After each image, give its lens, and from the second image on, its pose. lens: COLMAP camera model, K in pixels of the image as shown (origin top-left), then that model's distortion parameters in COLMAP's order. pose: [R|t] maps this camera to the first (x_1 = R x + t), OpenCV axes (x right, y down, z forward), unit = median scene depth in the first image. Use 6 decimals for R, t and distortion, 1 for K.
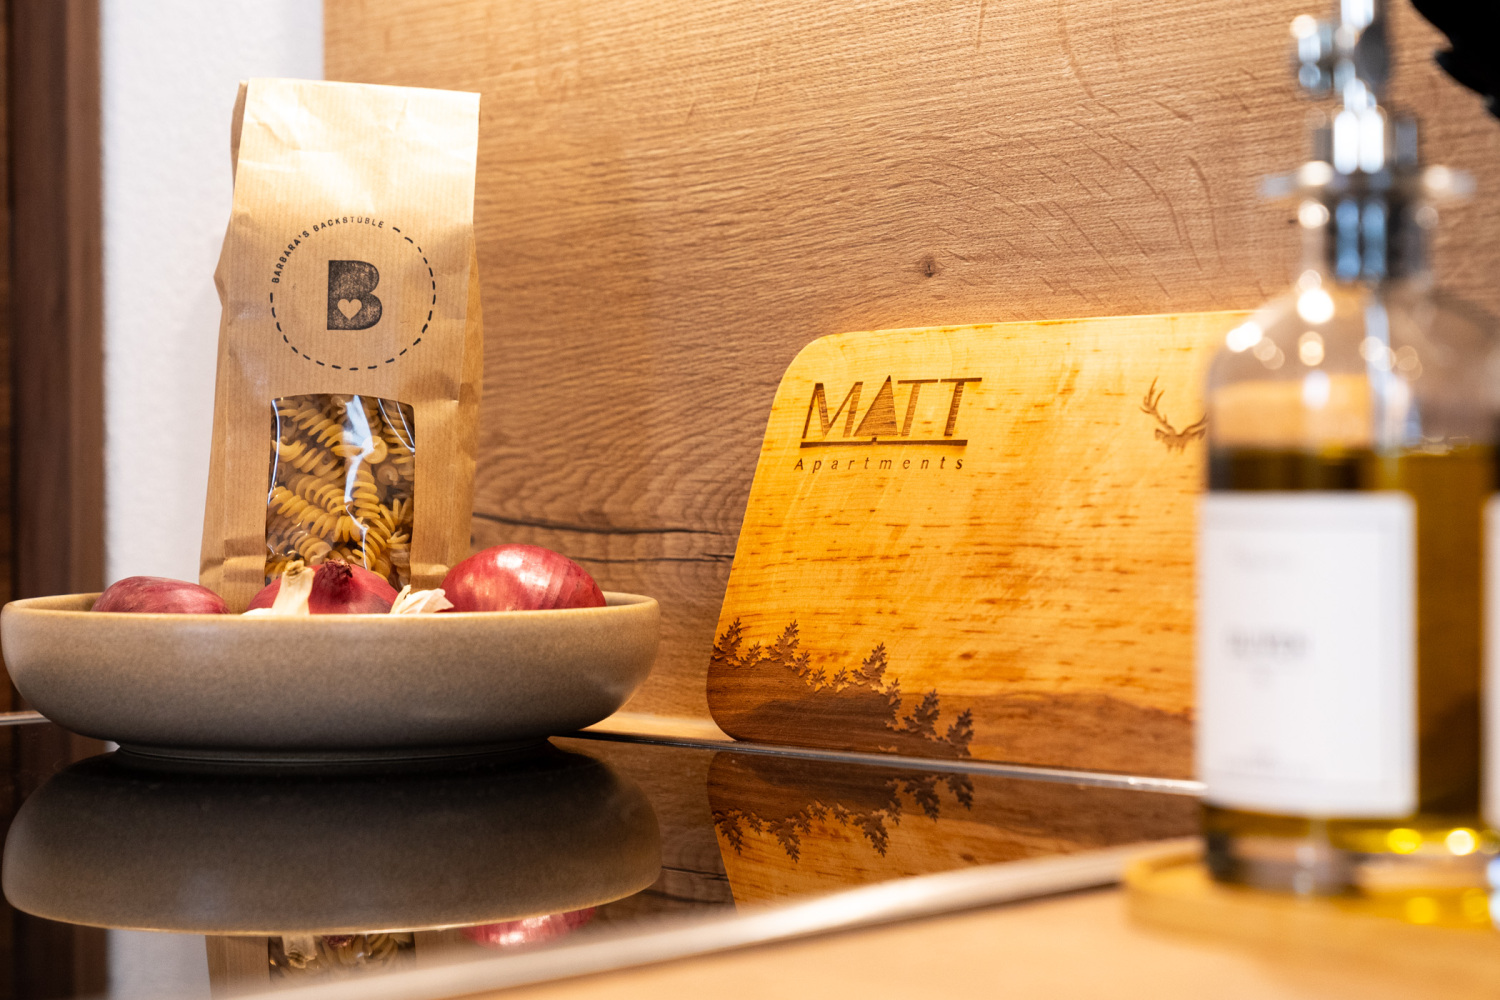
lens RADIAL K [[3062.7, 0, 750.8], [0, 3062.7, 498.6], [0, 0, 1]] dist [-0.007120, 0.000000]
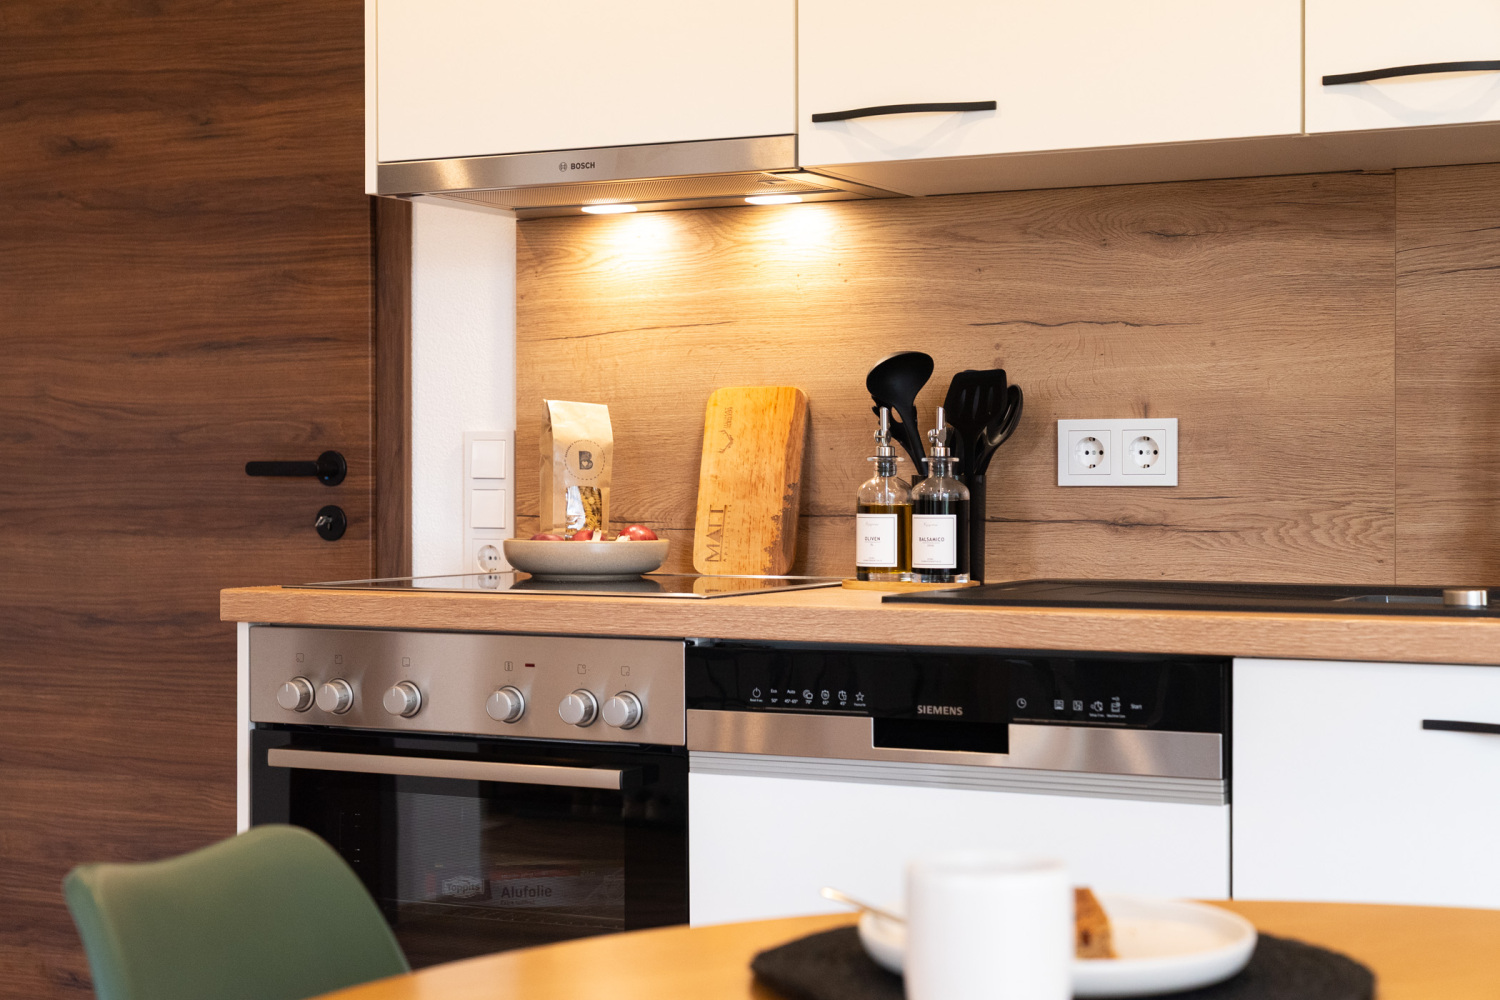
lens RADIAL K [[2370.9, 0, 746.2], [0, 2370.9, 499.9], [0, 0, 1]] dist [0.005575, 0.000000]
pose [[0.954640, 0.001095, 0.297761, -0.819254], [0.000023, 0.999993, -0.003749, -0.005681], [-0.297763, 0.003586, 0.954633, -1.889727]]
